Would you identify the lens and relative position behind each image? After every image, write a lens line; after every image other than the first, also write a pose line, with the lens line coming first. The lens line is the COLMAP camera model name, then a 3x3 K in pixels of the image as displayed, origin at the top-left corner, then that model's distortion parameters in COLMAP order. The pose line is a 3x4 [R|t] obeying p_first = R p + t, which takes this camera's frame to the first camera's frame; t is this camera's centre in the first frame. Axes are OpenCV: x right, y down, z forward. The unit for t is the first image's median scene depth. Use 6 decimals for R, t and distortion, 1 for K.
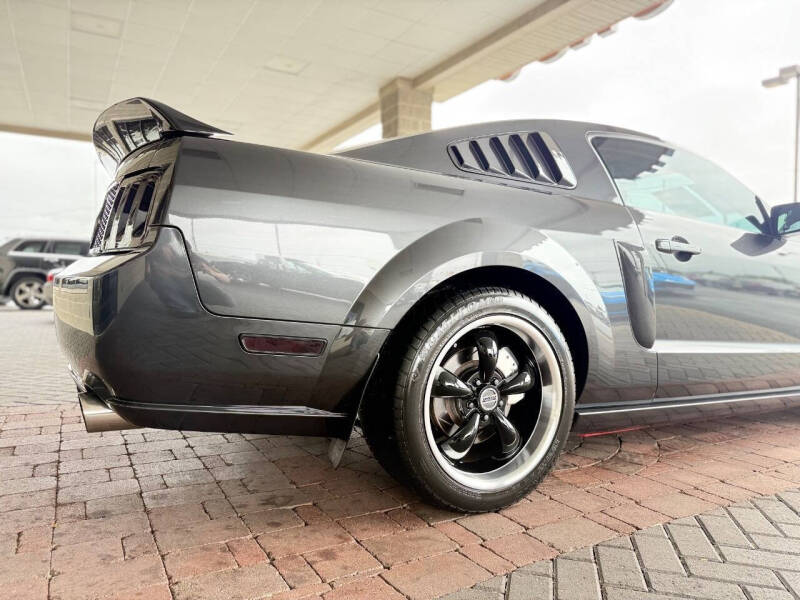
lens RADIAL K [[560.8, 0, 401.5], [0, 560.8, 302.1], [0, 0, 1]] dist [-0.000551, -0.008187]
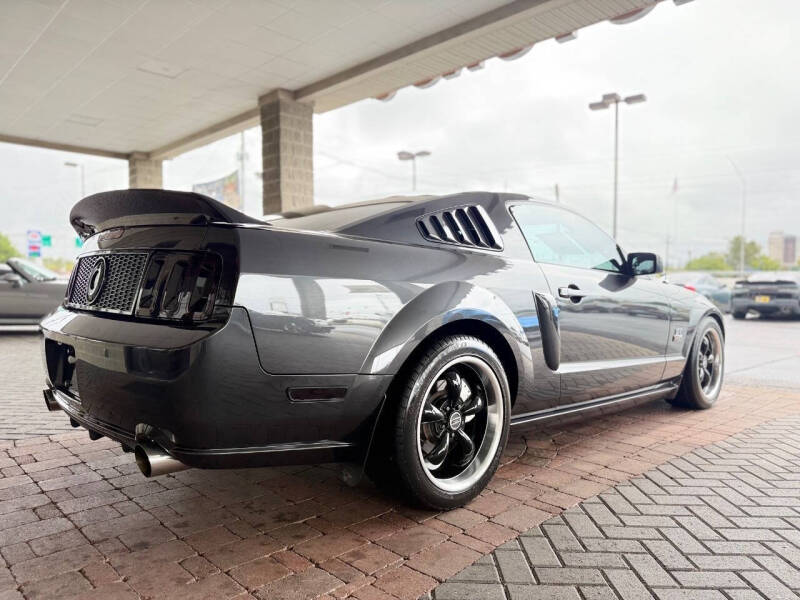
lens RADIAL K [[553.2, 0, 400.0], [0, 553.2, 300.0], [0, 0, 1]] dist [0.059366, -0.113889]
pose [[0.969470, -0.013988, 0.244809, -0.265929], [0.012958, 0.999899, 0.005815, -0.110619], [-0.244865, -0.002465, 0.969554, -0.206441]]
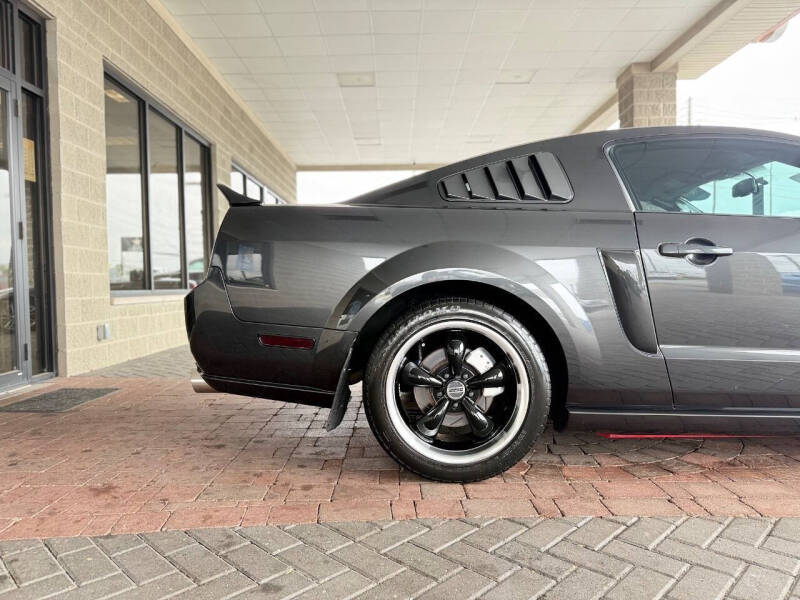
lens RADIAL K [[552.6, 0, 400.0], [0, 552.6, 300.0], [0, 0, 1]] dist [0.067269, -0.089290]
pose [[0.871825, -0.015979, -0.489557, 0.609493], [0.015668, 0.999866, -0.004732, -0.017817], [0.489567, -0.003545, 0.871959, -0.103075]]
